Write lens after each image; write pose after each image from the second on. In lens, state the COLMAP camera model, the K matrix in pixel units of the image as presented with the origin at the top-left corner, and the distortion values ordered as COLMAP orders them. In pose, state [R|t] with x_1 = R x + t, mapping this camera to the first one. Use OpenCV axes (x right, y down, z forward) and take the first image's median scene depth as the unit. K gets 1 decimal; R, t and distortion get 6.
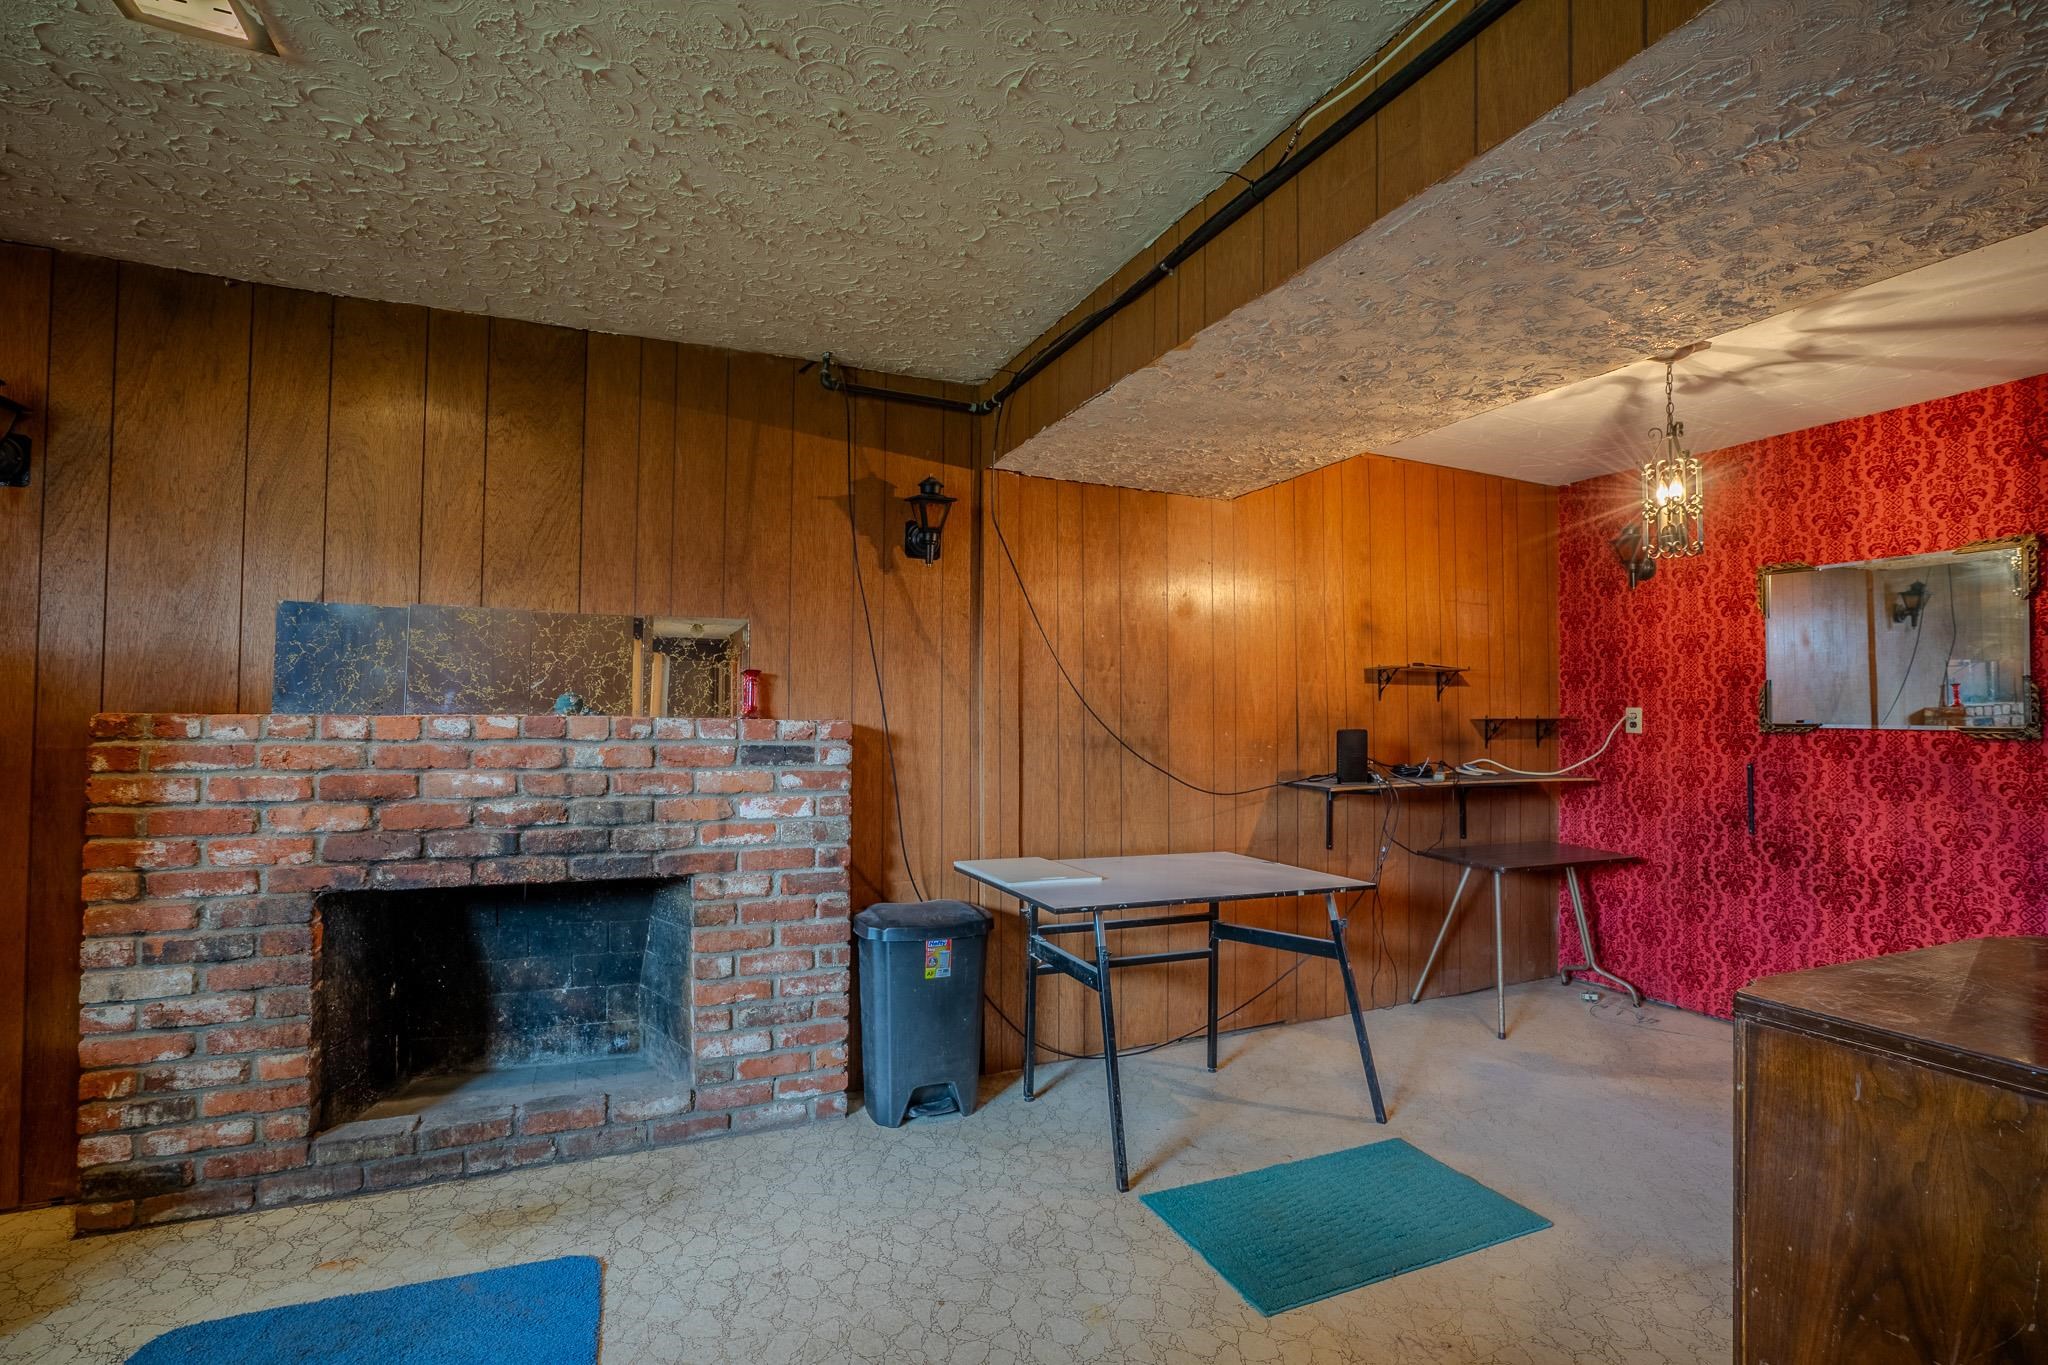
lens RADIAL K [[944.7, 0, 998.2], [0, 944.7, 692.0], [0, 0, 1]] dist [-0.050770, 0.020517]
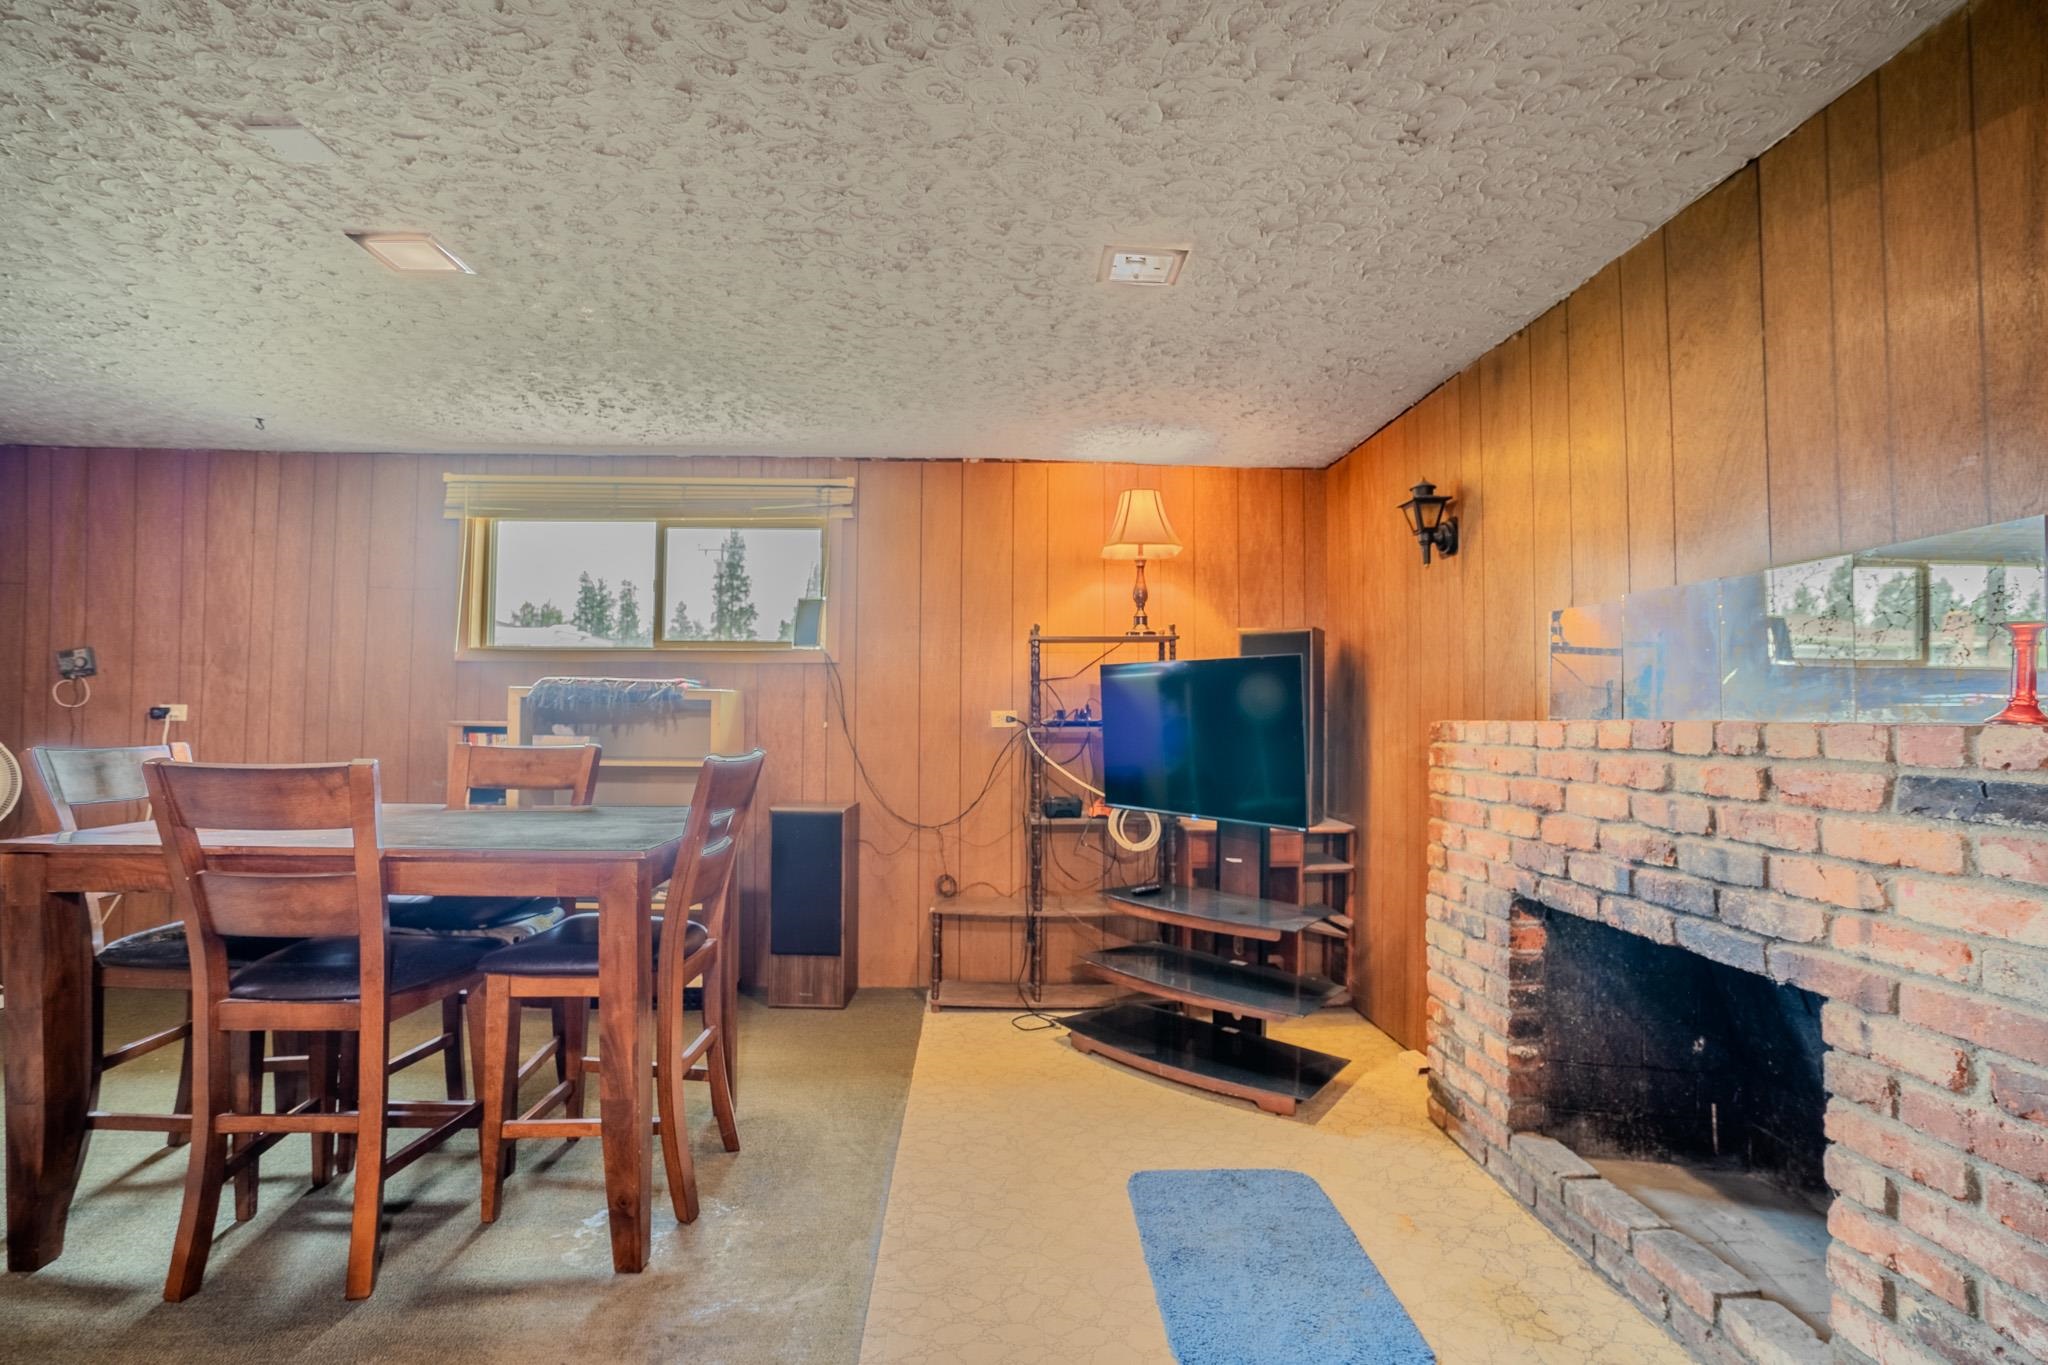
lens RADIAL K [[958.9, 0, 1022.7], [0, 958.9, 688.3], [0, 0, 1]] dist [-0.064542, 0.022982]
pose [[-0.364689, -0.040683, -0.930240, 0.370523], [0.014072, 0.998690, -0.049193, 0.027016], [0.931023, -0.031030, -0.363639, 0.731095]]
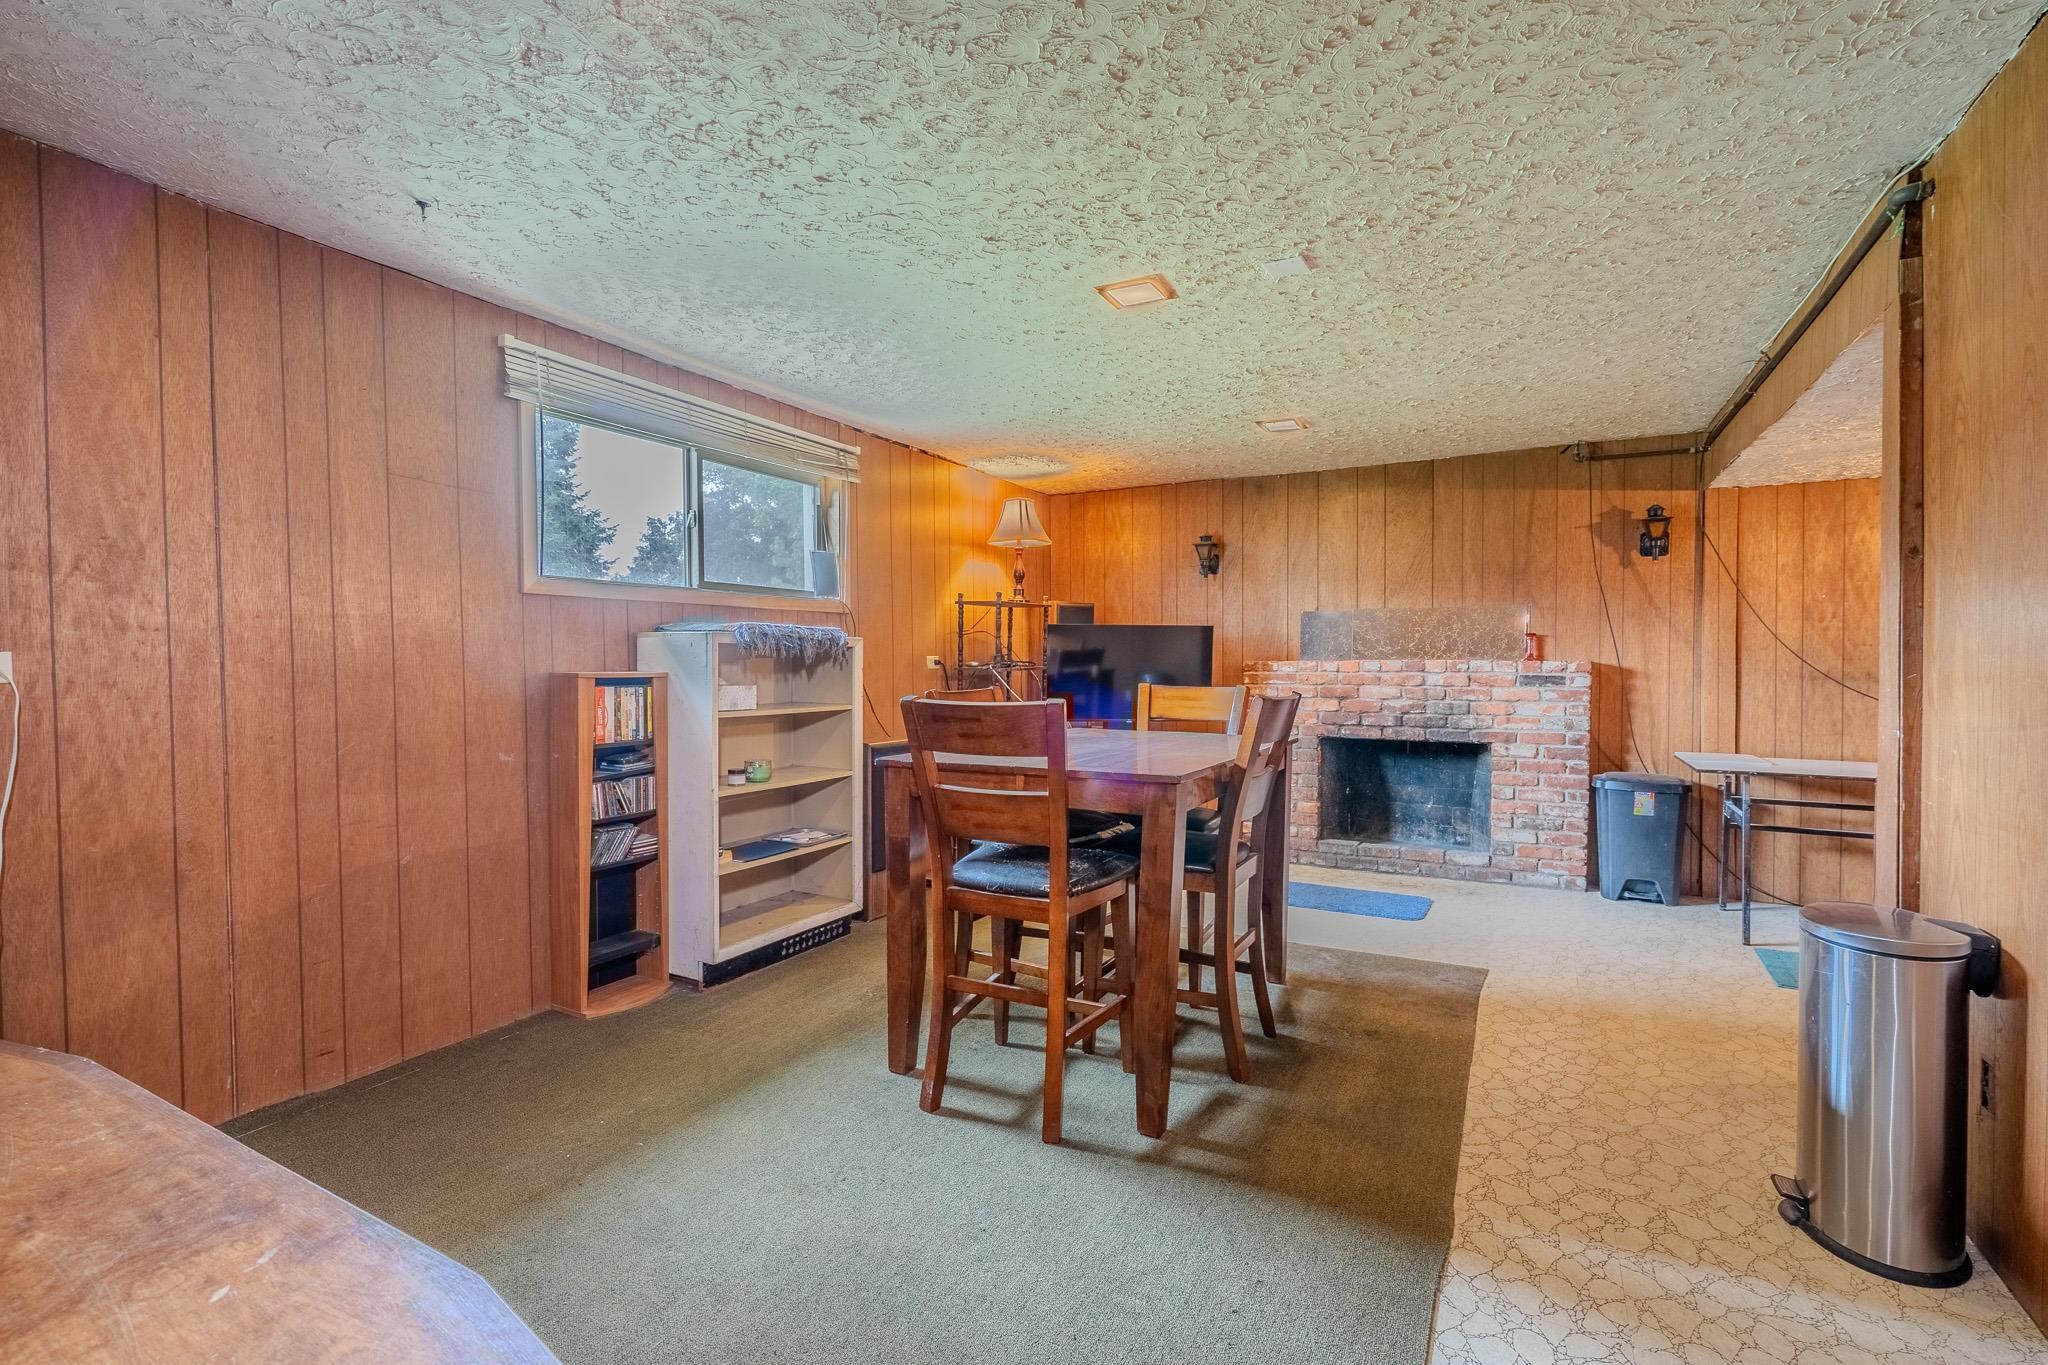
lens RADIAL K [[944.7, 0, 998.2], [0, 944.7, 692.0], [0, 0, 1]] dist [-0.050770, 0.020517]
pose [[0.607849, 0.013886, -0.793931, 0.548919], [0.029296, 0.998774, 0.039898, -0.012604], [0.793512, -0.047511, 0.606697, -0.906206]]
